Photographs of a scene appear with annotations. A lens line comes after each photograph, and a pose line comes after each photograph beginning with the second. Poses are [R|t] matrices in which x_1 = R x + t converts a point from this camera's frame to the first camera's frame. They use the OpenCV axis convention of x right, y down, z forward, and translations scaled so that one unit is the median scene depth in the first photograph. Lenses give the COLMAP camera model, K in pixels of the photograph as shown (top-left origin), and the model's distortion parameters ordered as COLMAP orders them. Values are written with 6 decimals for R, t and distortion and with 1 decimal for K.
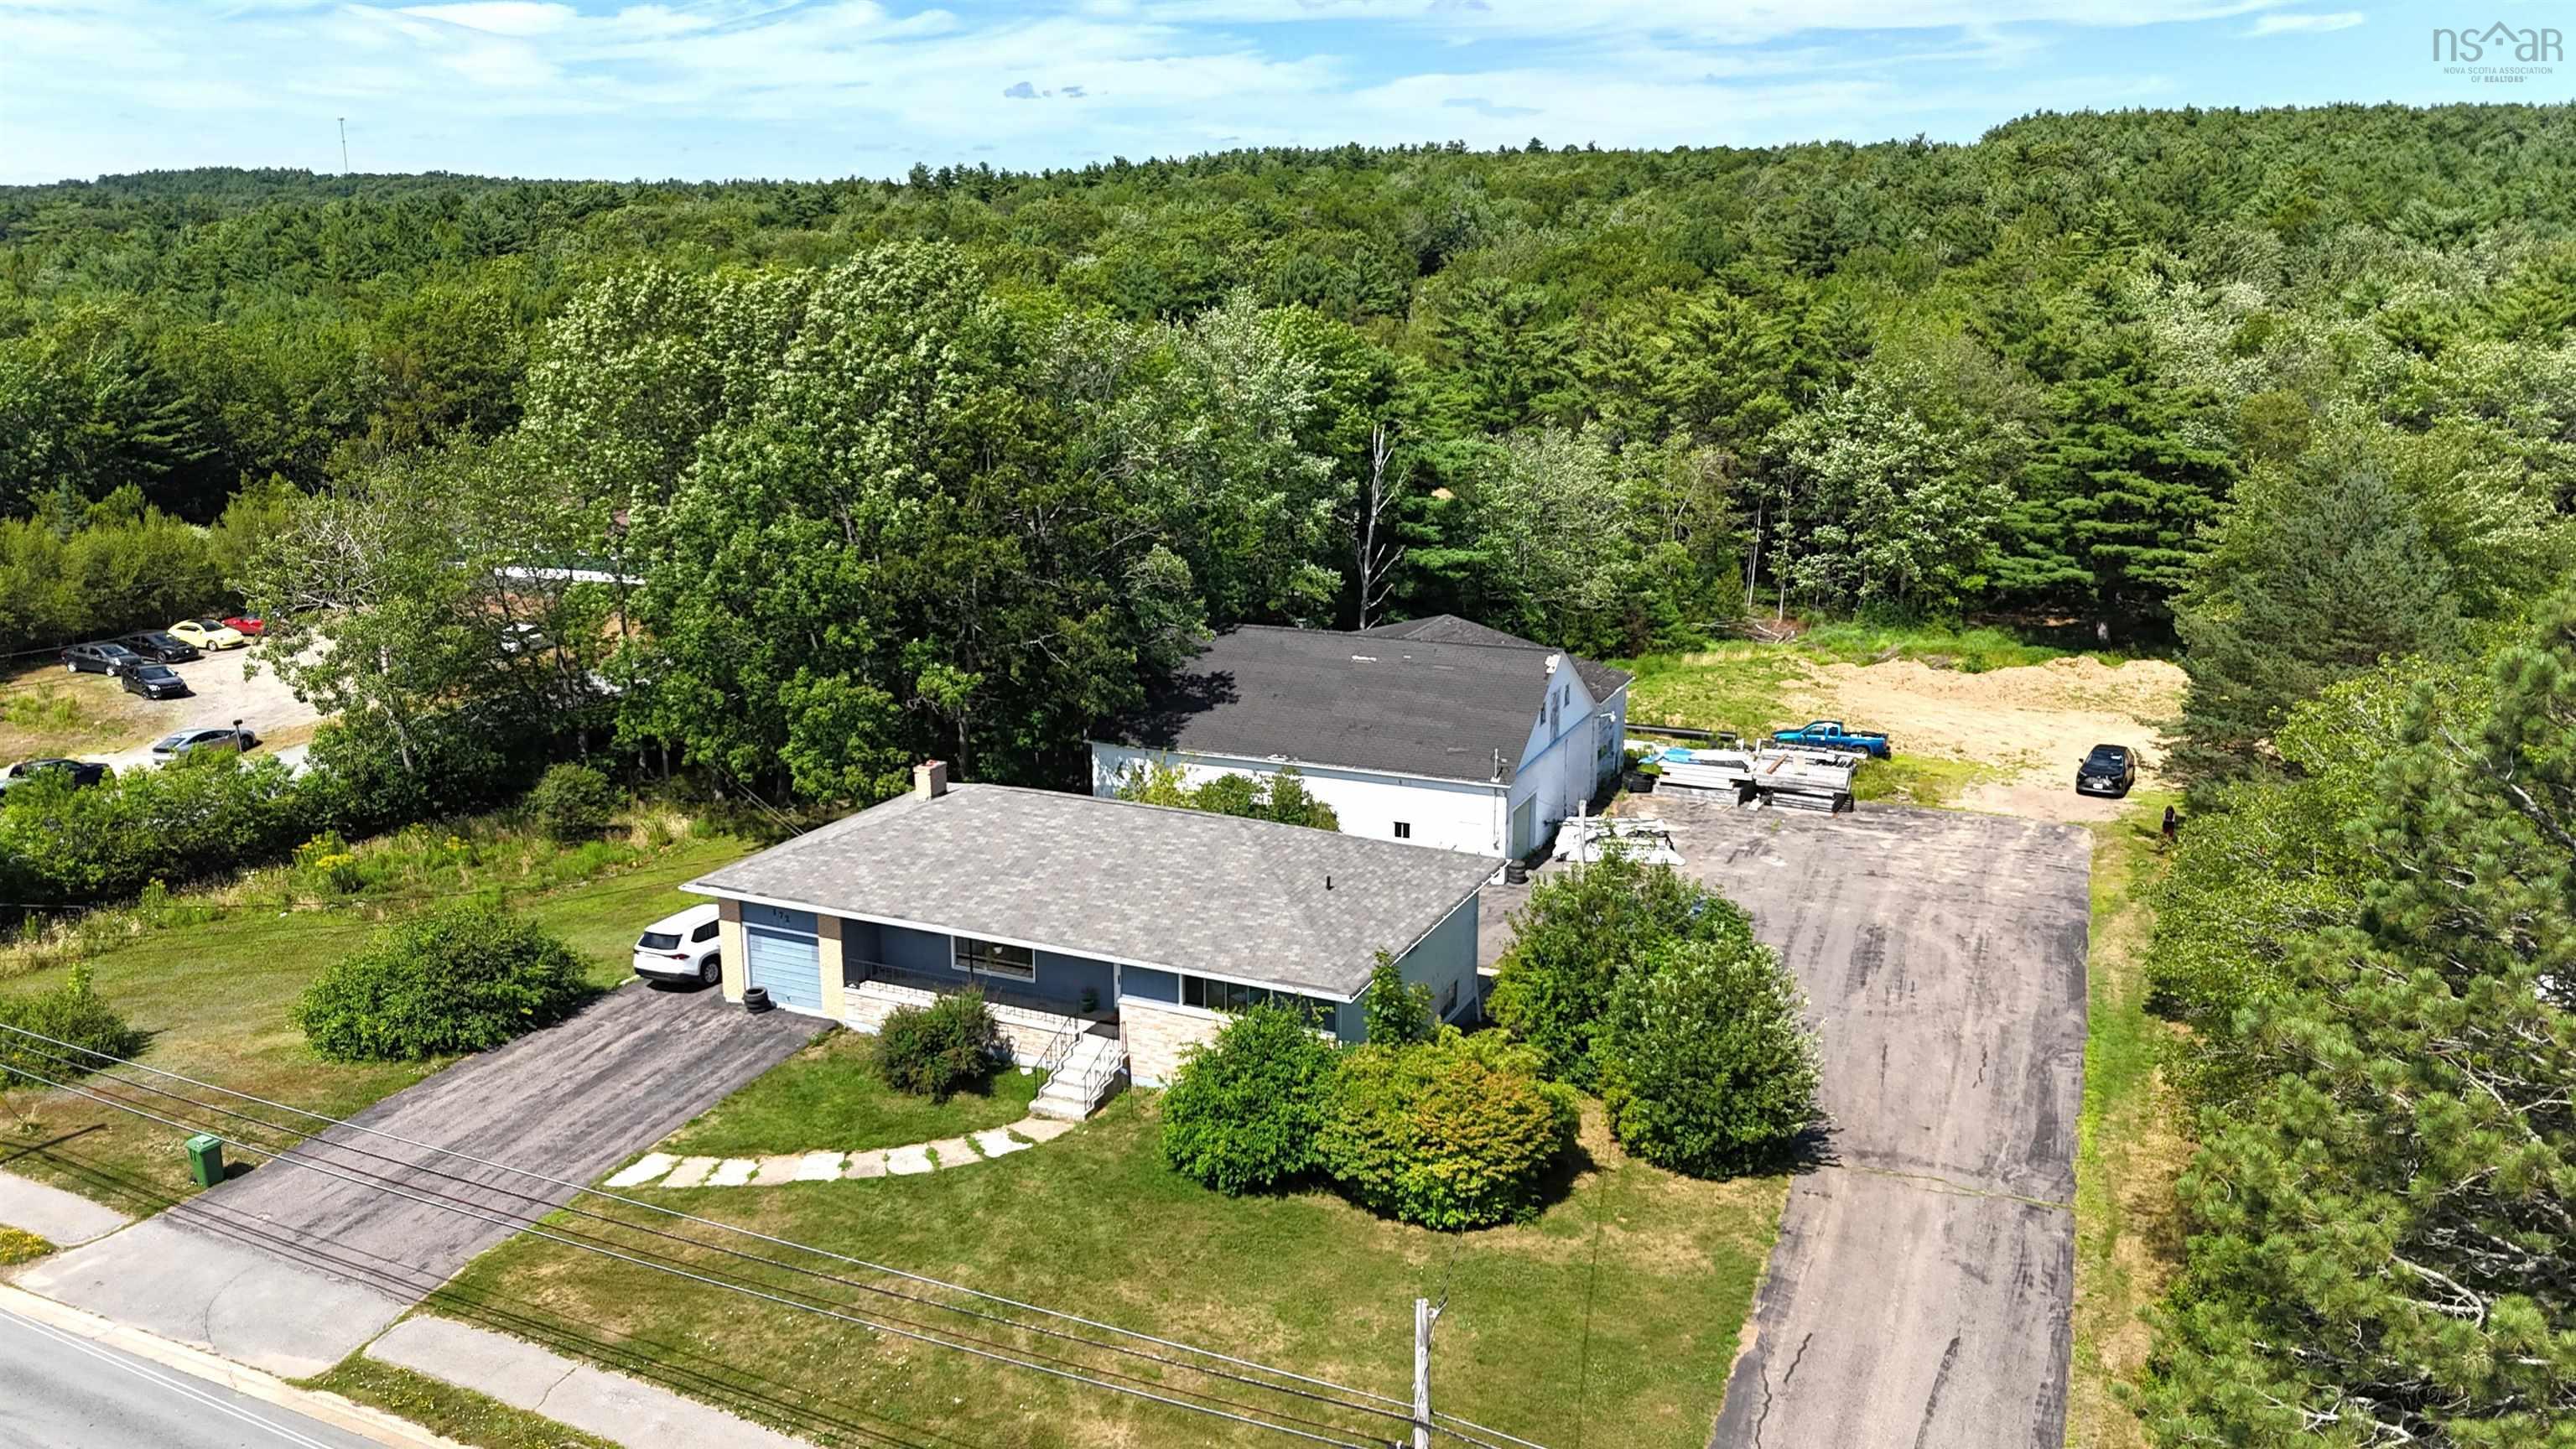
lens RADIAL K [[1868.7, 0, 1320.4], [0, 1868.7, 736.4], [0, 0, 1]] dist [0.064616, -0.081809]
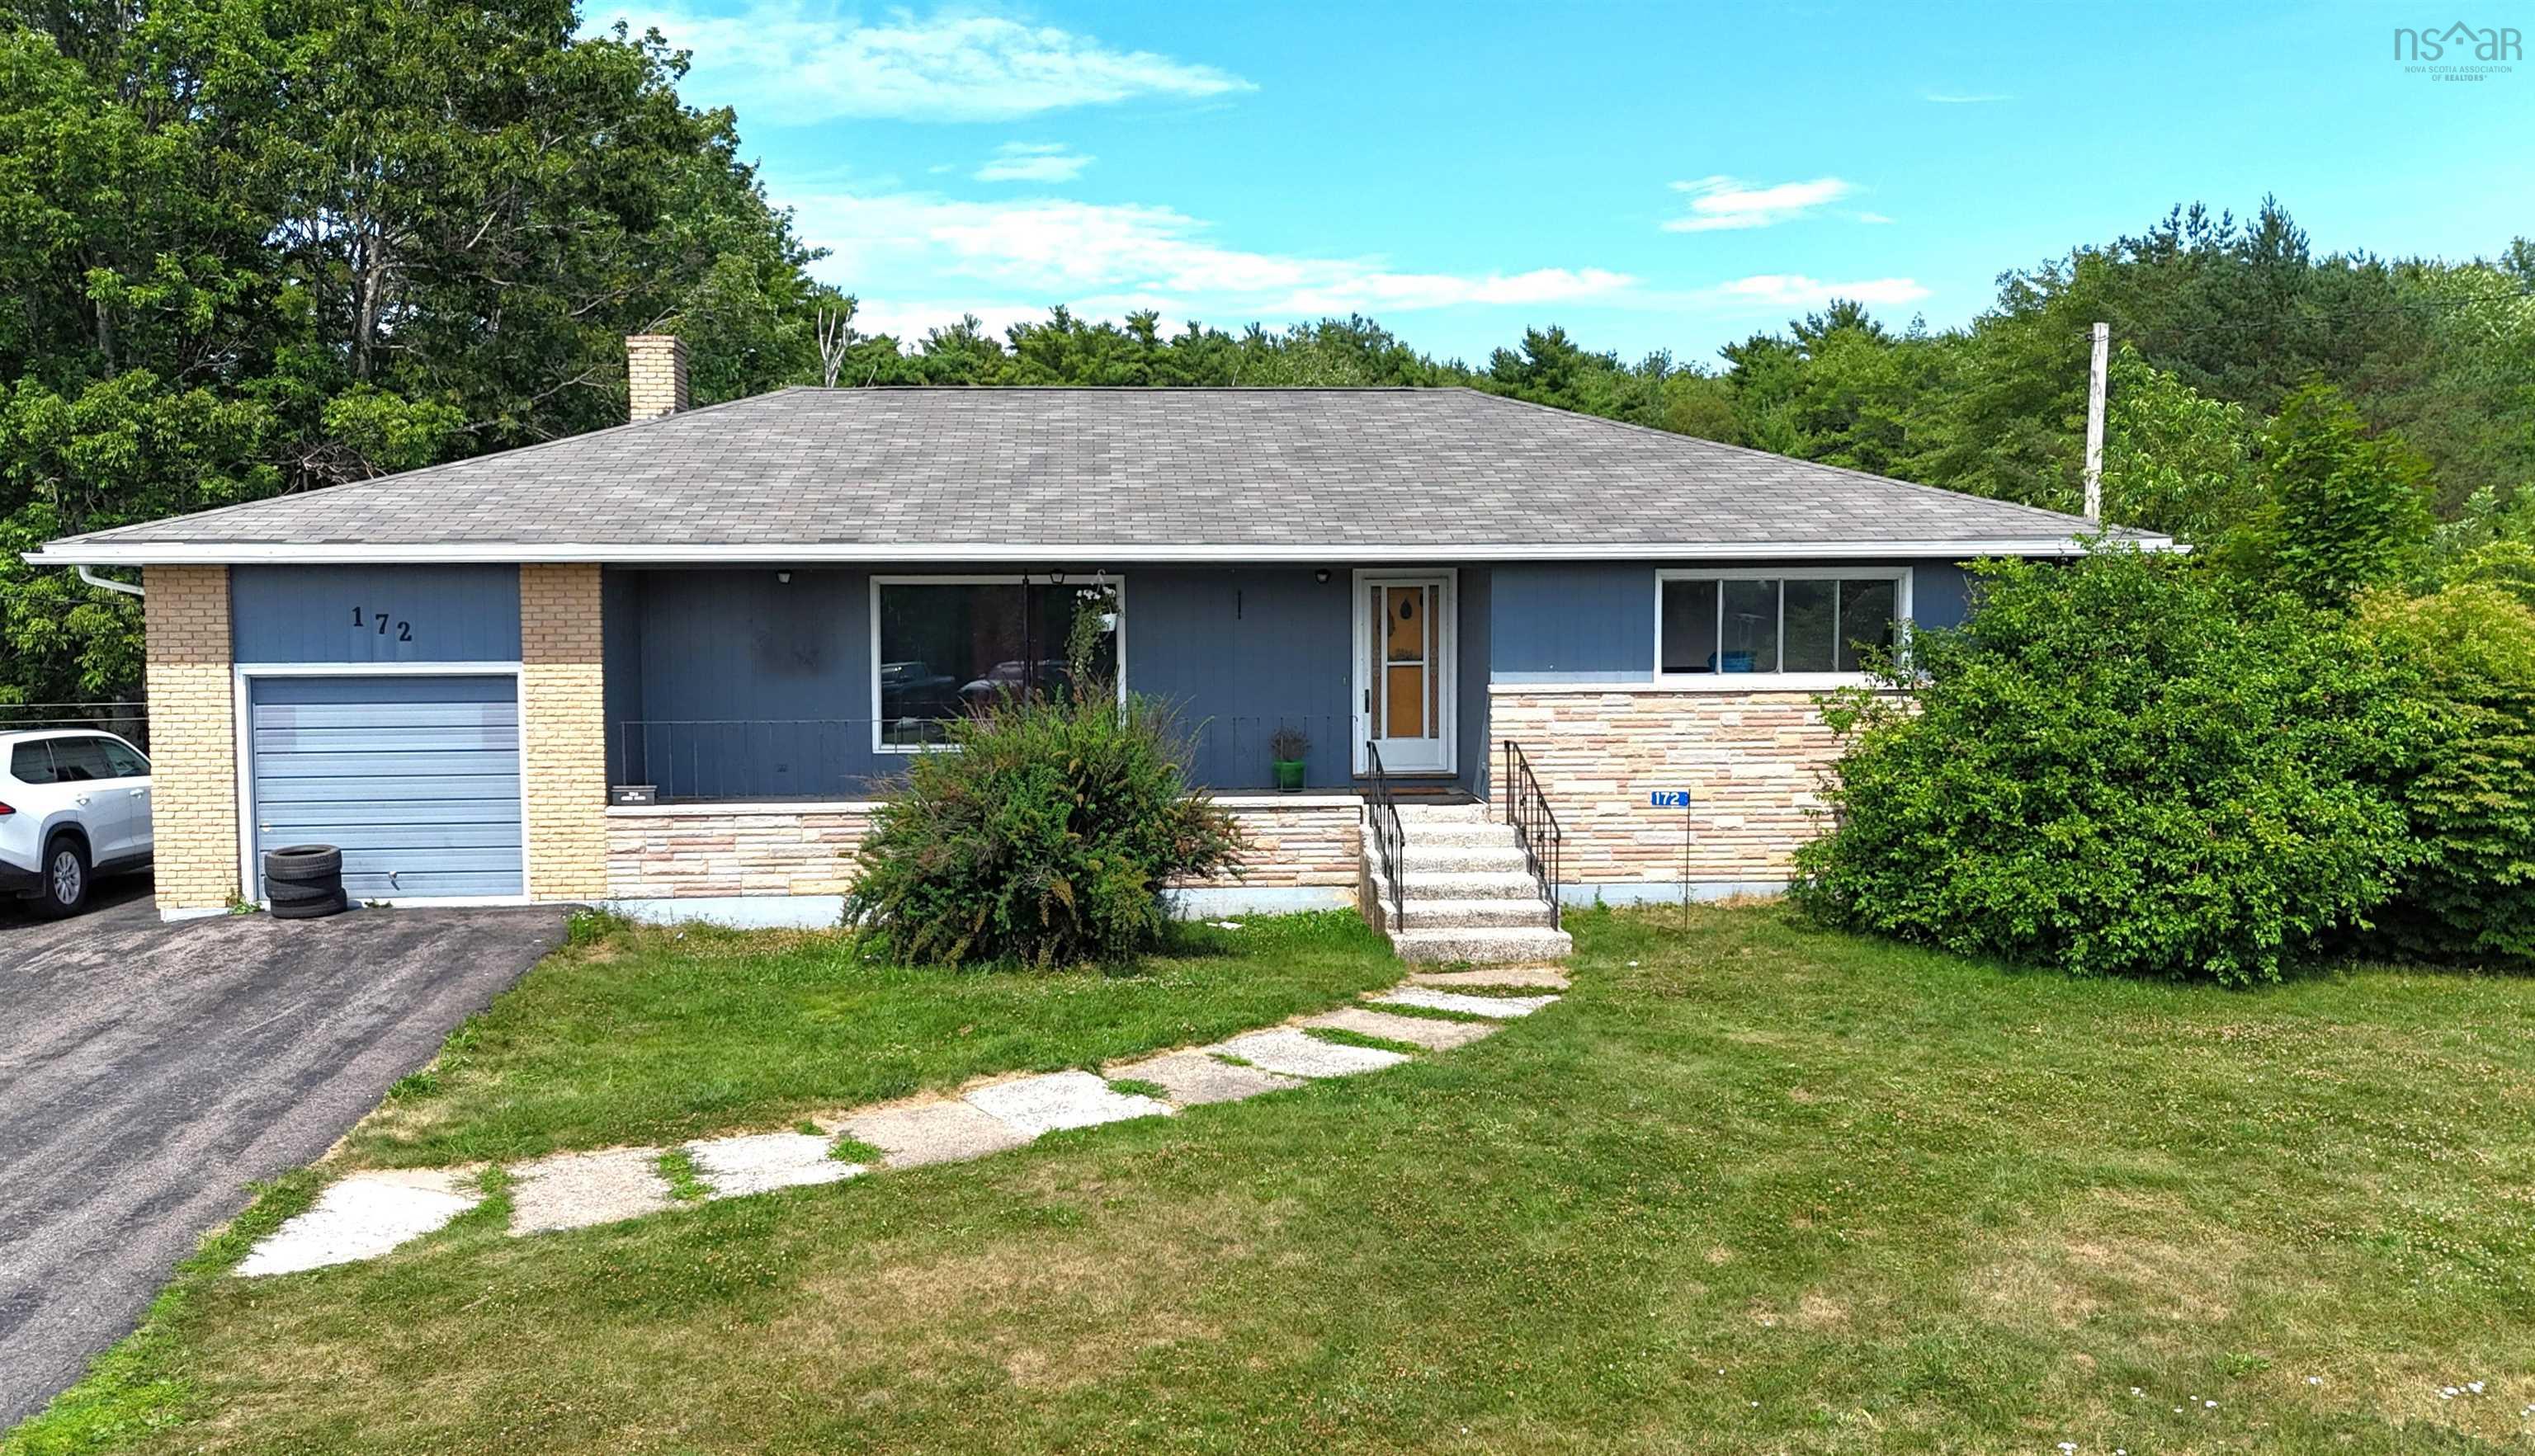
lens RADIAL K [[1978.9, 0, 1228.4], [0, 1978.9, 731.2], [0, 0, 1]] dist [0.077623, -0.078022]
pose [[0.889200, -0.050622, 0.454710, -0.334264], [0.128187, 0.981619, -0.141391, 0.196387], [-0.439195, 0.184013, 0.879345, 0.647480]]
